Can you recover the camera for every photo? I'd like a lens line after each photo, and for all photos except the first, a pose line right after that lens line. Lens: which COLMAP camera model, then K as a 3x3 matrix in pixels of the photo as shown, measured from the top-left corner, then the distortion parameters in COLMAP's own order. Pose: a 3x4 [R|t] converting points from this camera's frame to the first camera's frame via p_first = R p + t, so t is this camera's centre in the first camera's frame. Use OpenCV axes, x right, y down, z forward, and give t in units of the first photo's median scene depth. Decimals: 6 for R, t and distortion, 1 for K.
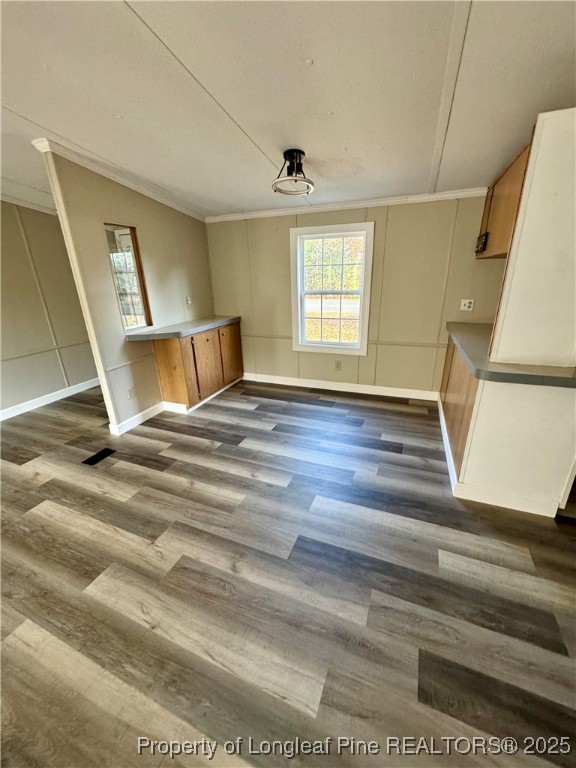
lens RADIAL K [[306.5, 0, 291.3], [0, 306.5, 385.7], [0, 0, 1]] dist [0.001544, 0.000122]
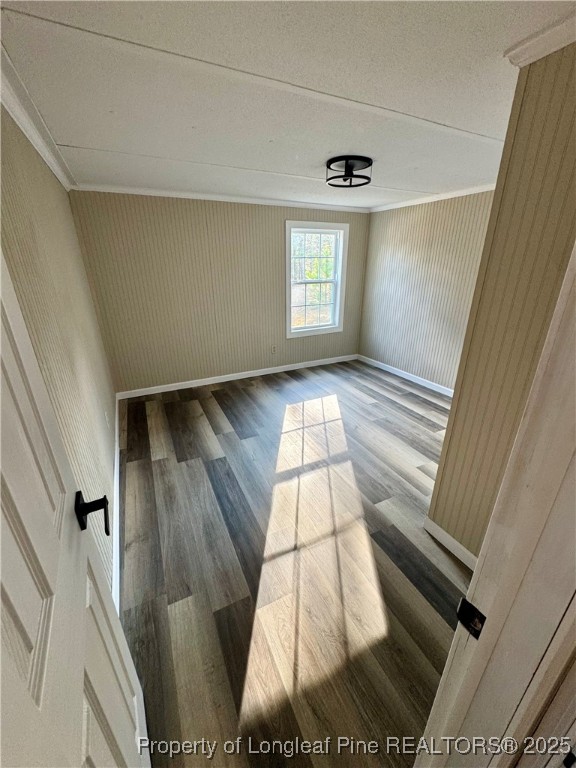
lens RADIAL K [[306.5, 0, 291.3], [0, 306.5, 385.7], [0, 0, 1]] dist [0.001544, 0.000122]
pose [[0.659535, -0.266511, 0.702841, -0.830729], [0.252057, 0.959311, 0.127236, -0.097859], [-0.708153, 0.093239, 0.699876, 0.294081]]
